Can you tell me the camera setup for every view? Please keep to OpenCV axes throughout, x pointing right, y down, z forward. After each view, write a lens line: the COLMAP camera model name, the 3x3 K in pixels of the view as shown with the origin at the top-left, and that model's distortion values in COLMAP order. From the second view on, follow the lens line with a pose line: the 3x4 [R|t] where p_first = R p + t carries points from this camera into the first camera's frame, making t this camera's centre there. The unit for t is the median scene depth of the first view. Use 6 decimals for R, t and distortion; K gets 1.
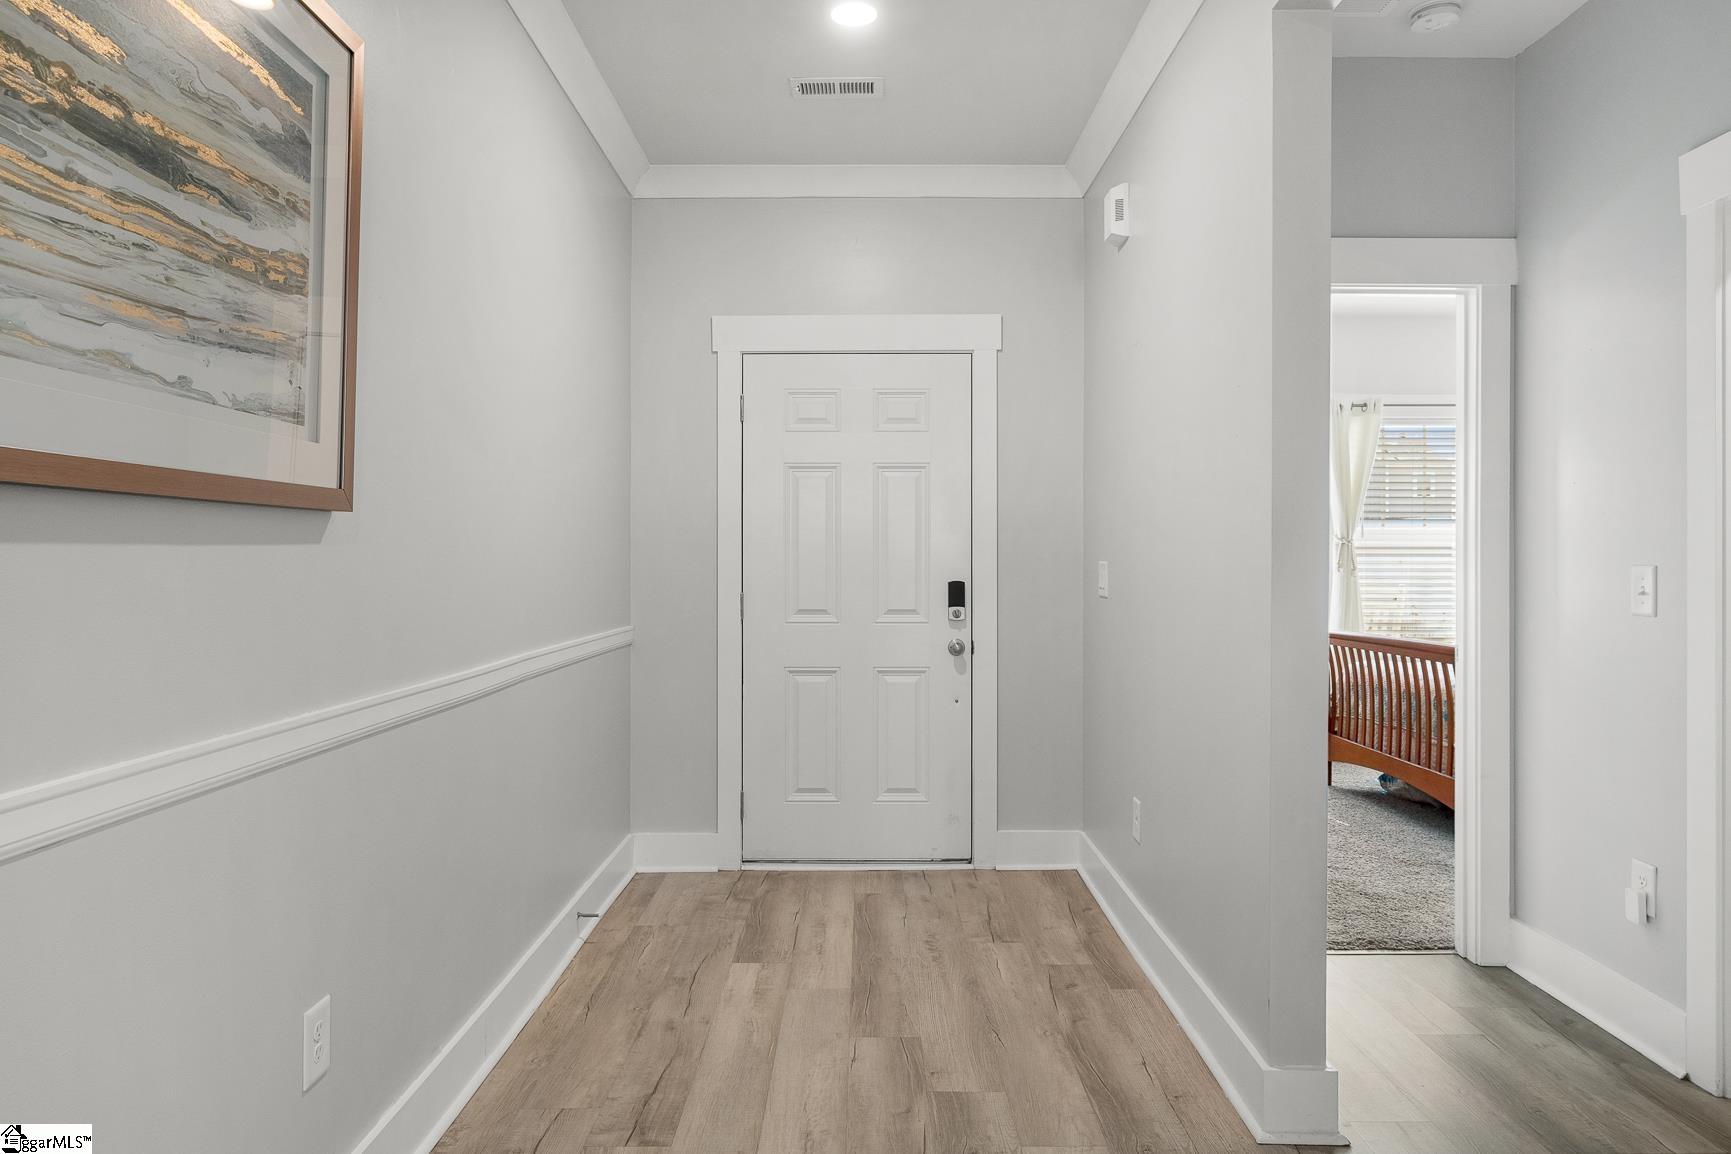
lens RADIAL K [[1093.3, 0, 865.5], [0, 1093.3, 577.0], [0, 0, 1]] dist [-0.000070, 0.002222]
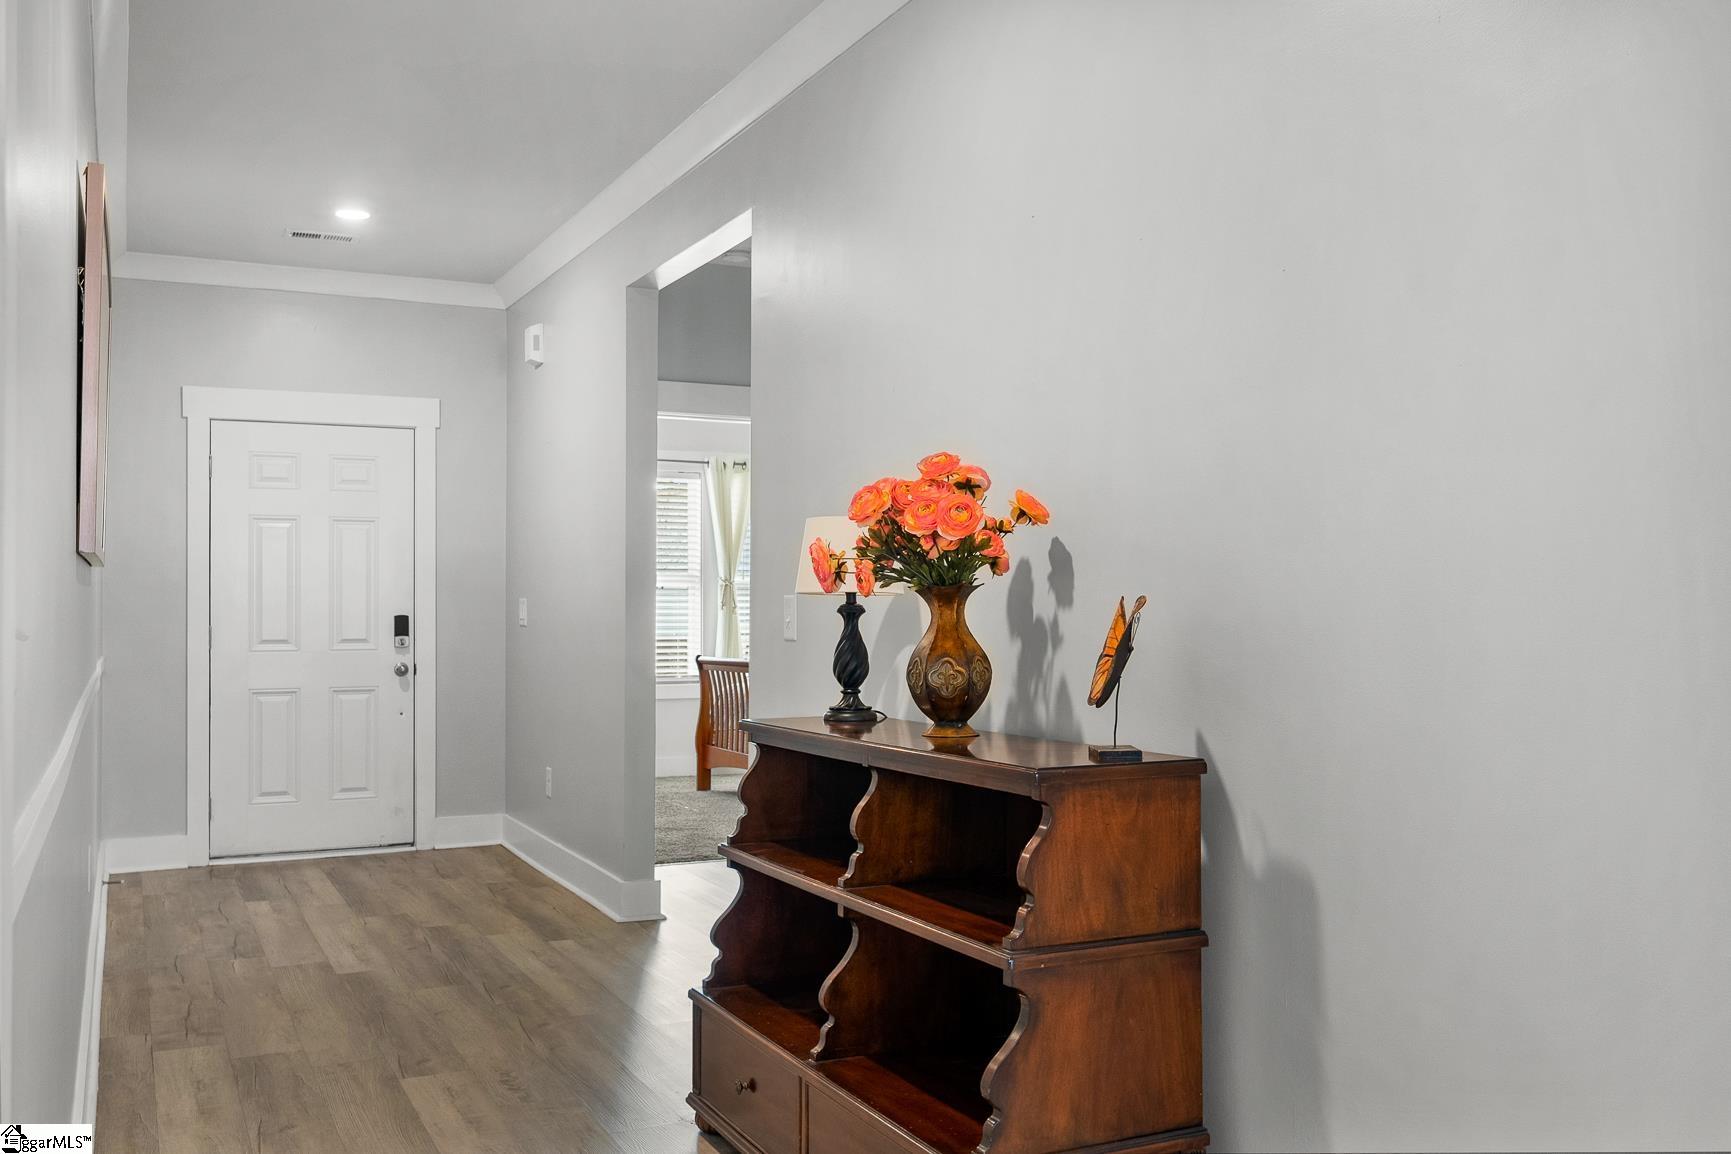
lens RADIAL K [[1518.8, 0, 869.1], [0, 1518.8, 560.3], [0, 0, 1]] dist [0.006848, -0.001215]
pose [[0.898334, 0.010870, 0.439178, -0.195073], [0.008583, 0.999069, -0.042284, 0.019062], [-0.439229, 0.041755, 0.897404, -0.759459]]
